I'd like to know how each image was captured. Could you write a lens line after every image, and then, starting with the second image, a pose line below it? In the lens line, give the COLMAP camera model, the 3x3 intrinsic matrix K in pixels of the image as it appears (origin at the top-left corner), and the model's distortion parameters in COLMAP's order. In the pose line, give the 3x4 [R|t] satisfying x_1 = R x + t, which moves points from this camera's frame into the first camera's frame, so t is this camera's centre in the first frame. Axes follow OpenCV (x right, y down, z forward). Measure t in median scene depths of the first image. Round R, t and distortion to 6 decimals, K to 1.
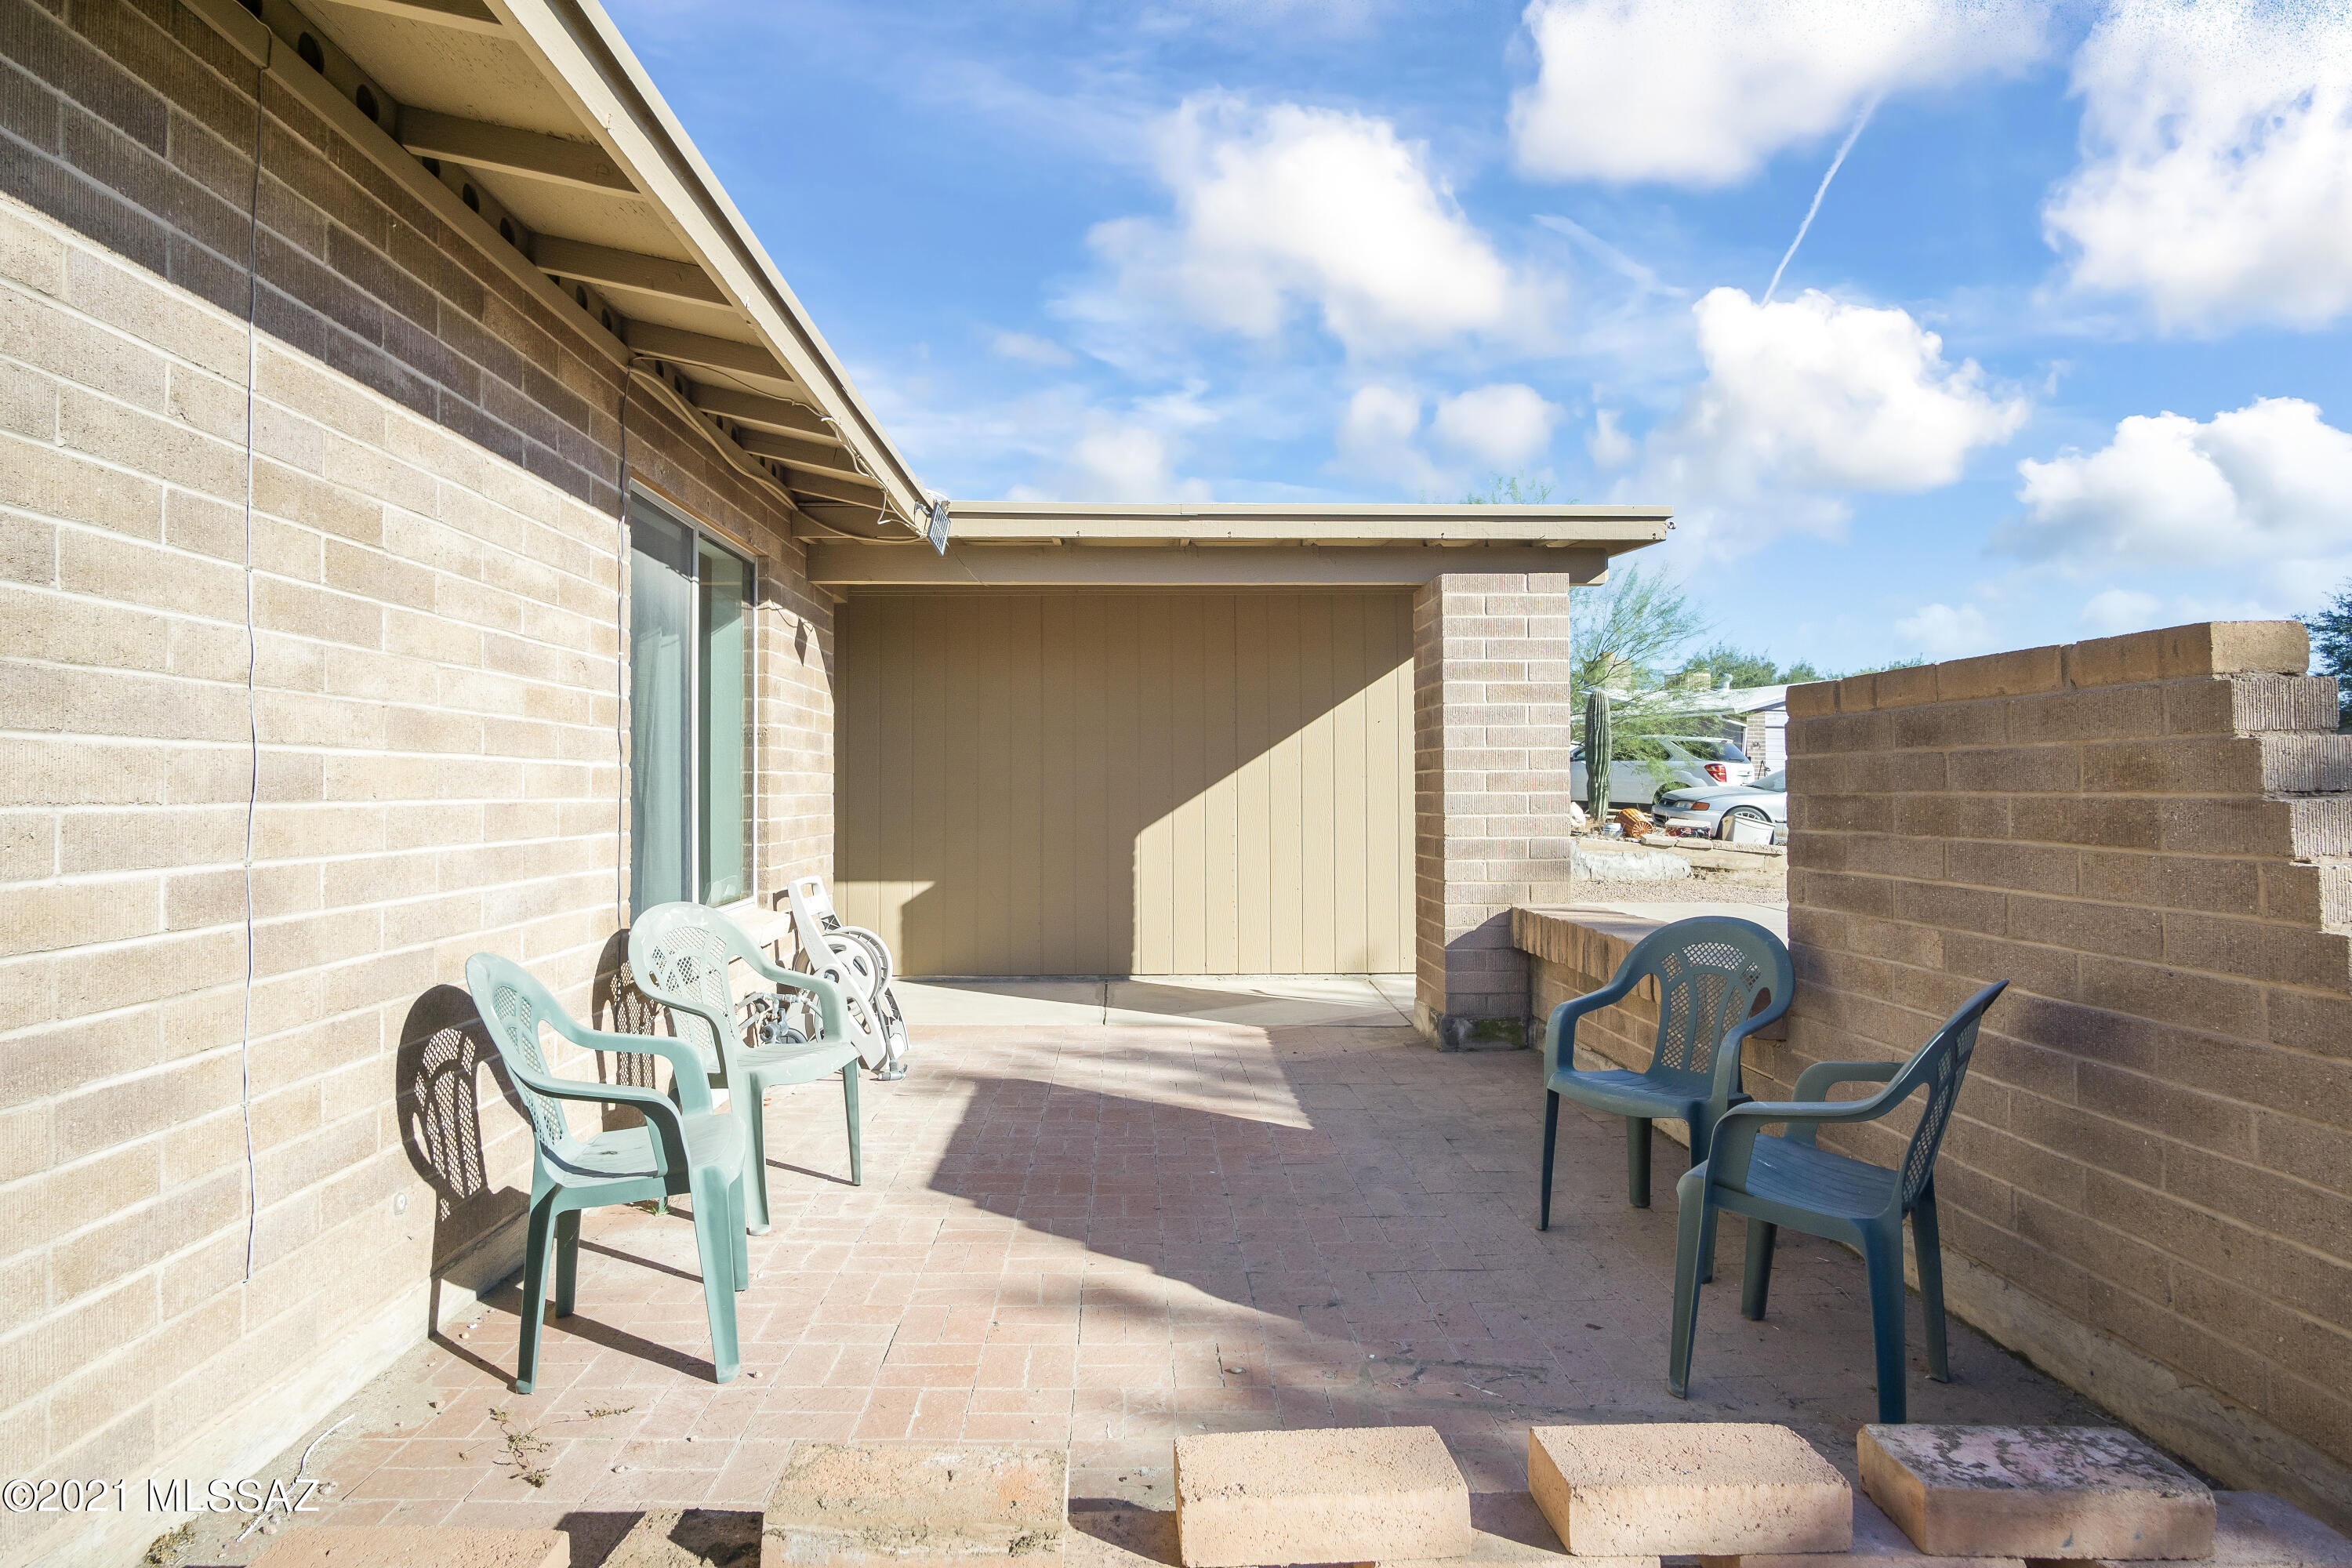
lens RADIAL K [[1269.0, 0, 1162.0], [0, 1269.0, 783.4], [0, 0, 1]] dist [-0.036594, 0.010139]
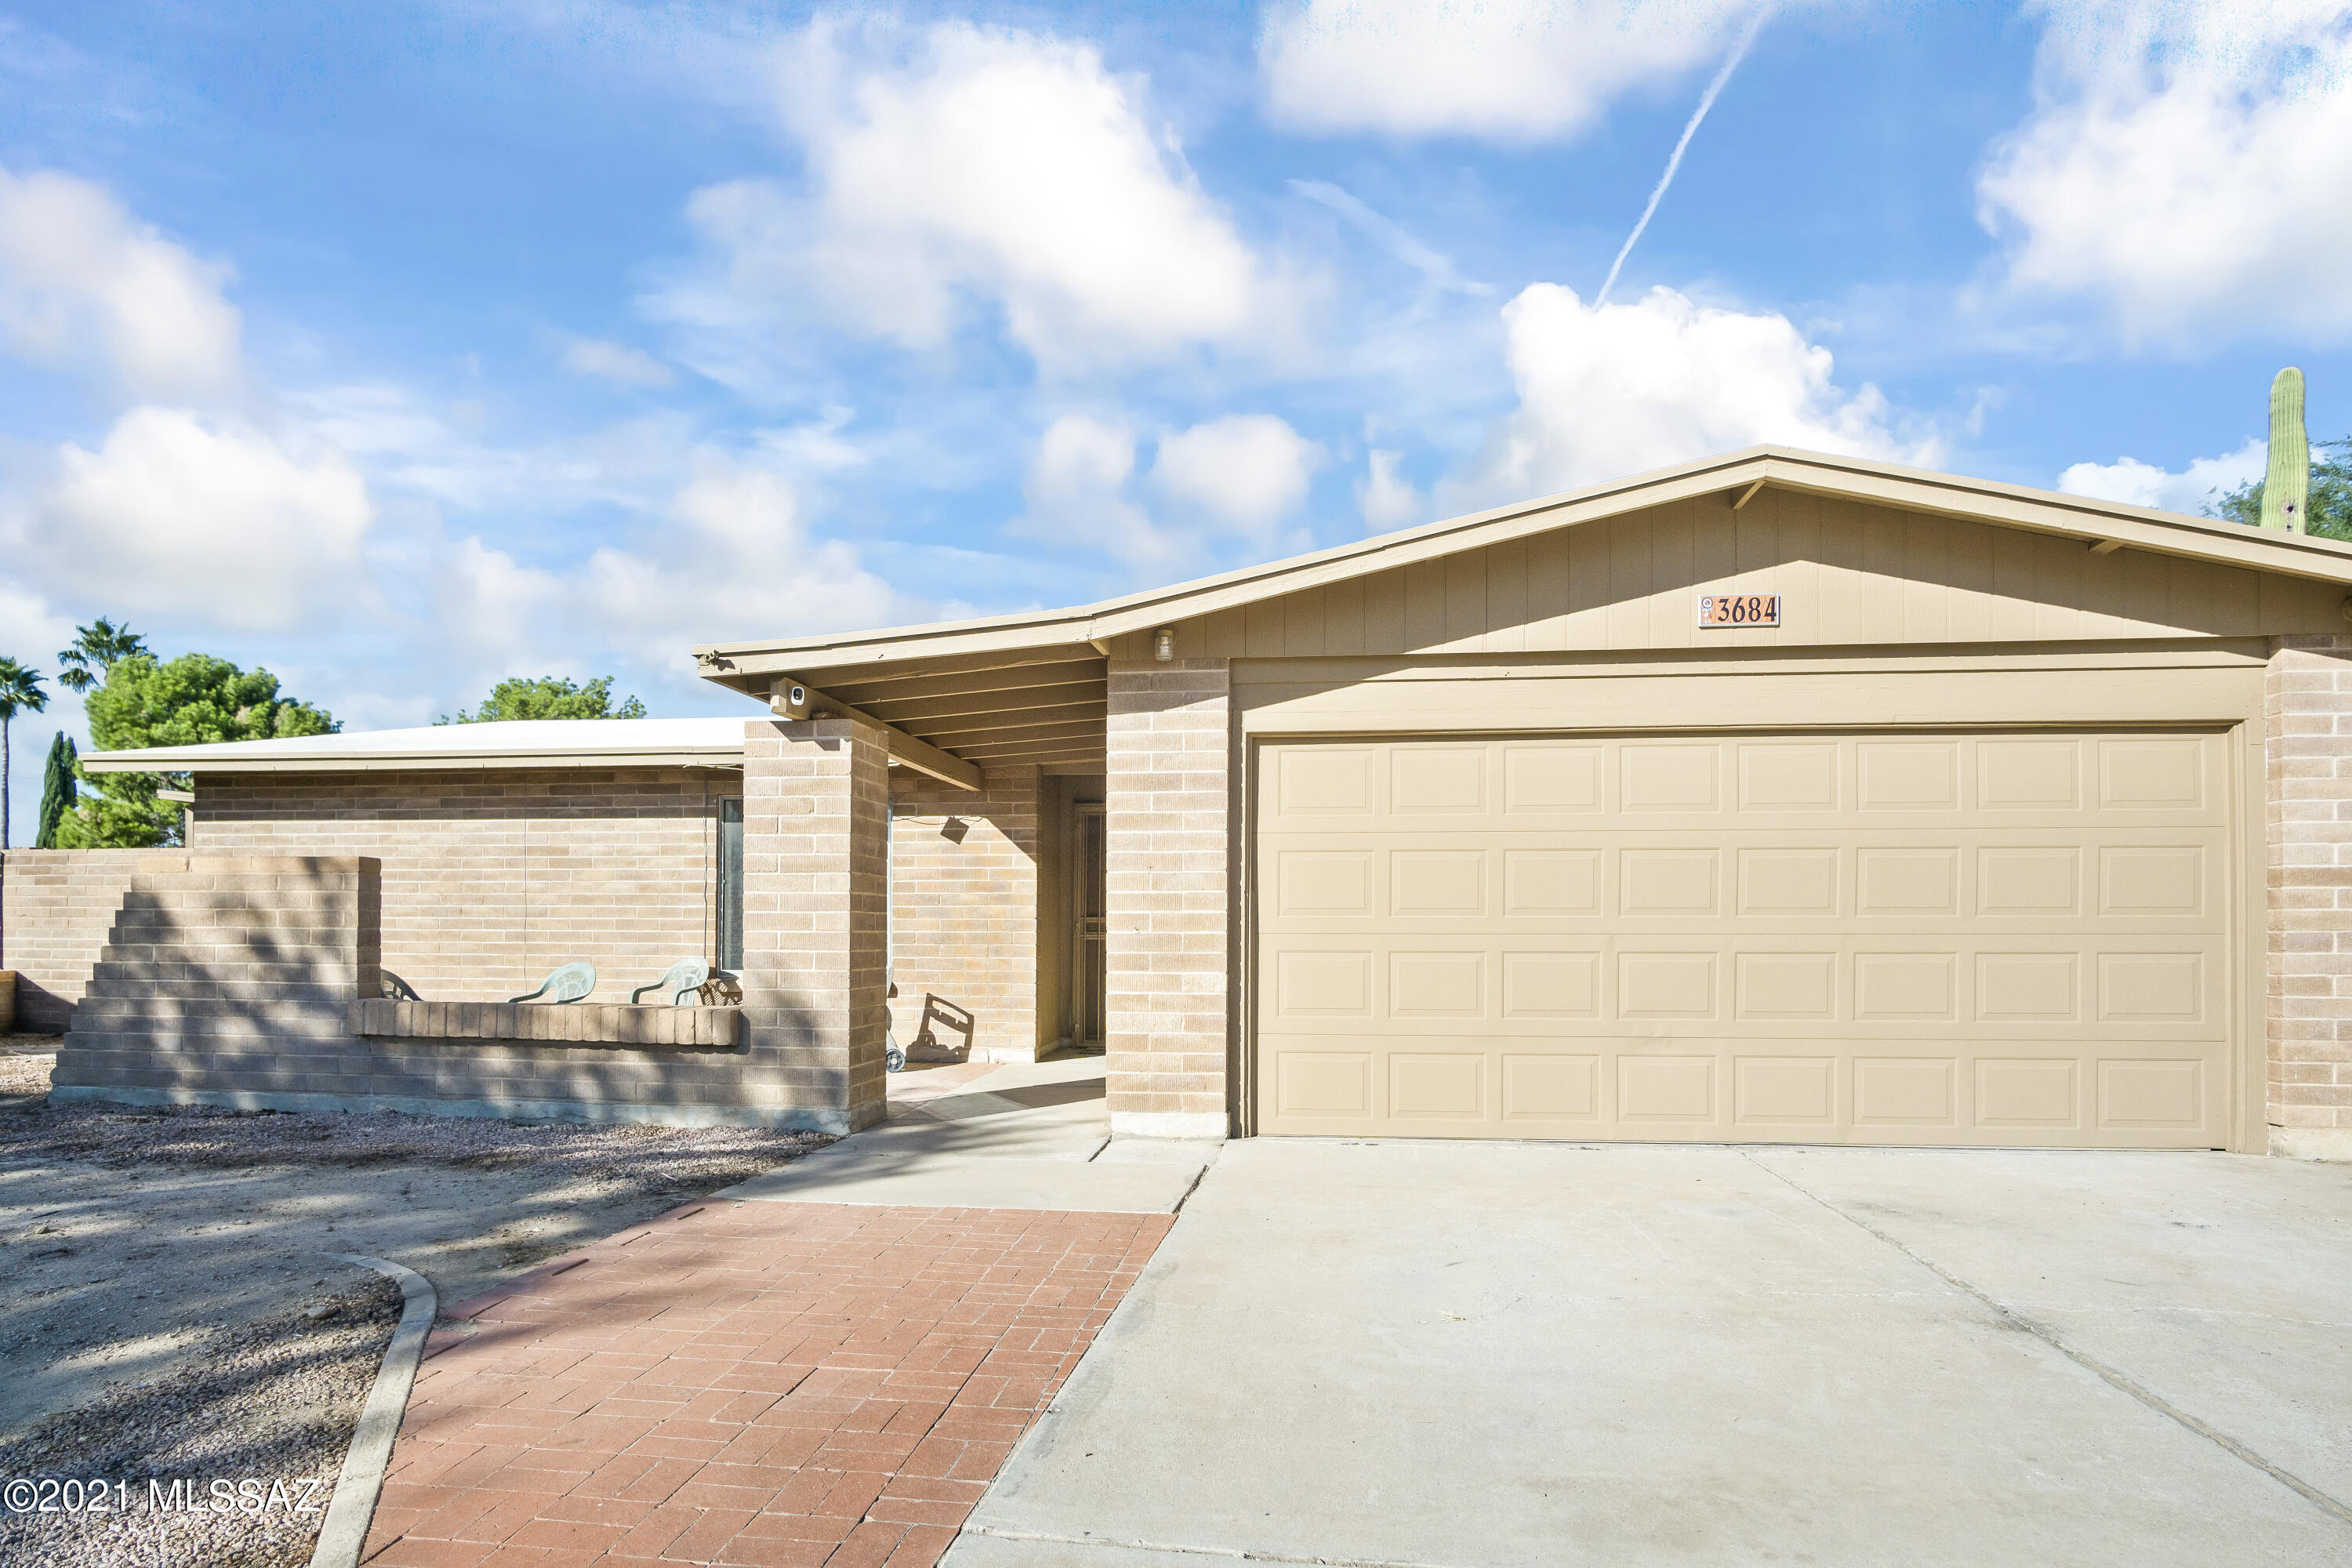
lens RADIAL K [[1291.3, 0, 1180.3], [0, 1291.3, 859.7], [0, 0, 1]] dist [-0.016198, 0.000139]
pose [[-0.164577, -0.029337, -0.985928, 3.276017], [0.002054, 0.999545, -0.030085, -0.045914], [0.986362, -0.006976, -0.164441, 3.760434]]
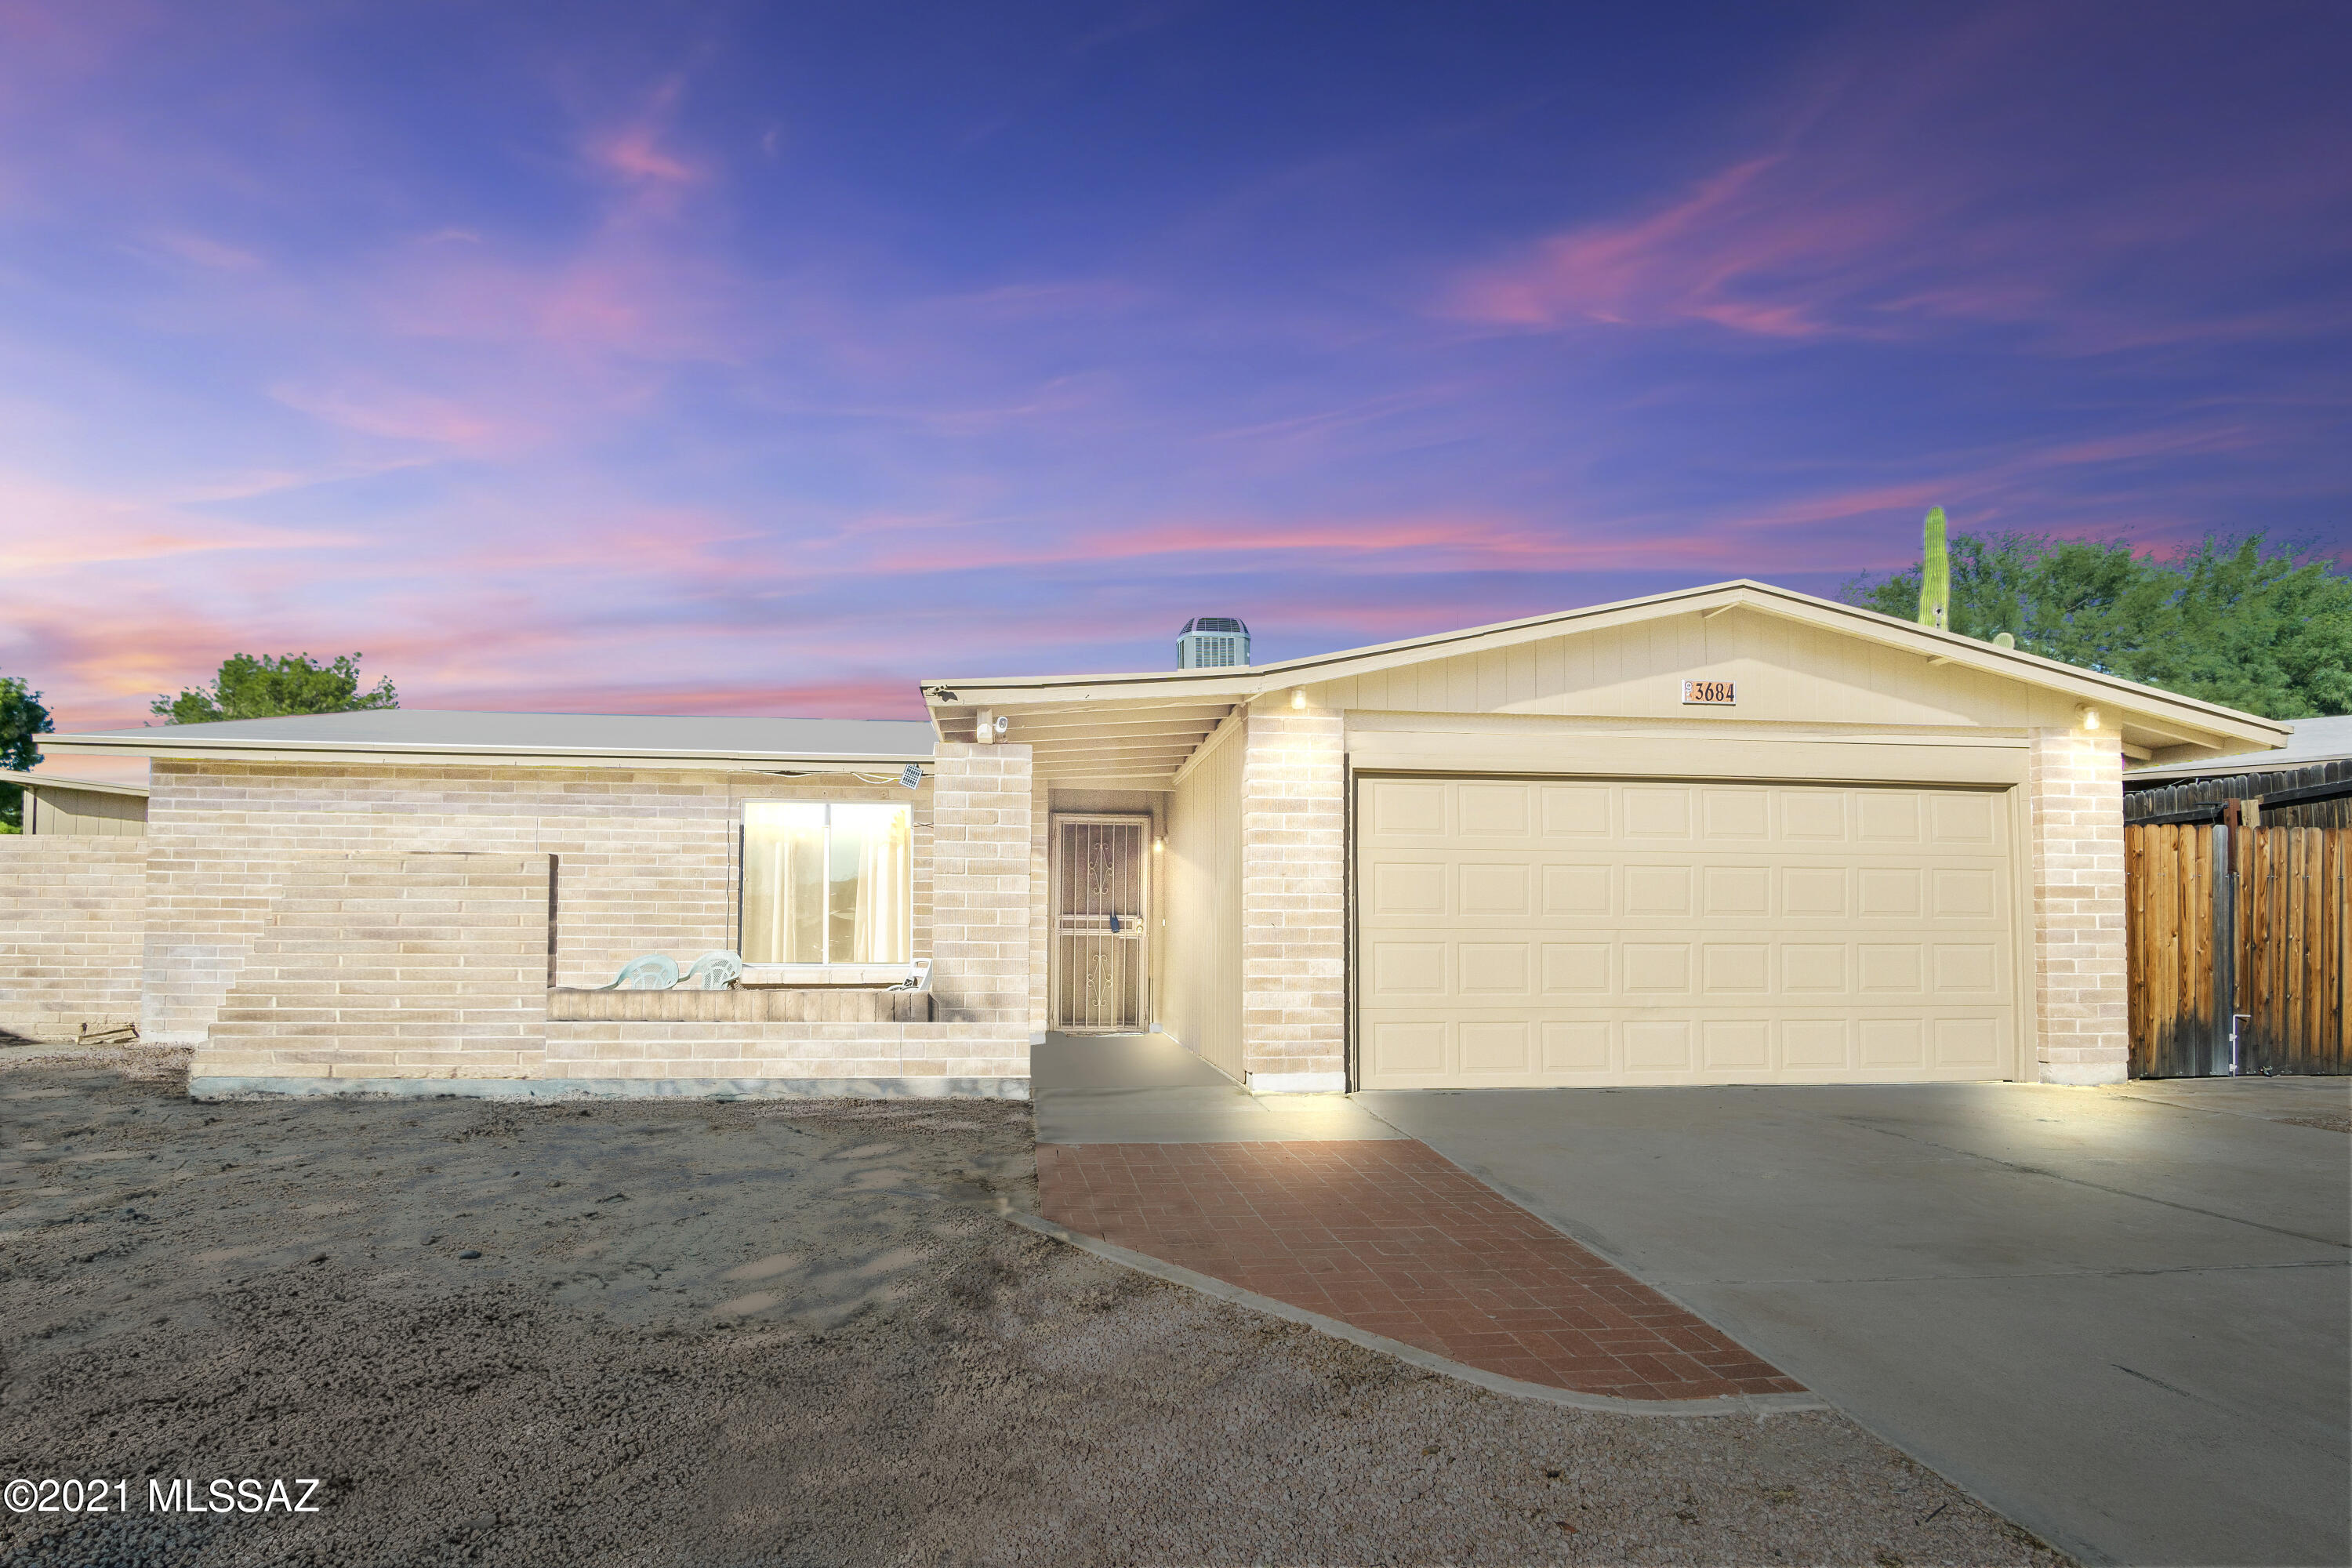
lens RADIAL K [[1279.4, 0, 1159.8], [0, 1279.4, 804.9], [0, 0, 1]] dist [-0.018204, -0.000733]
pose [[0.068829, -0.074024, -0.994878, 3.907568], [-0.007268, 0.997180, -0.074698, -0.041228], [0.997602, 0.012372, 0.068097, 2.716808]]
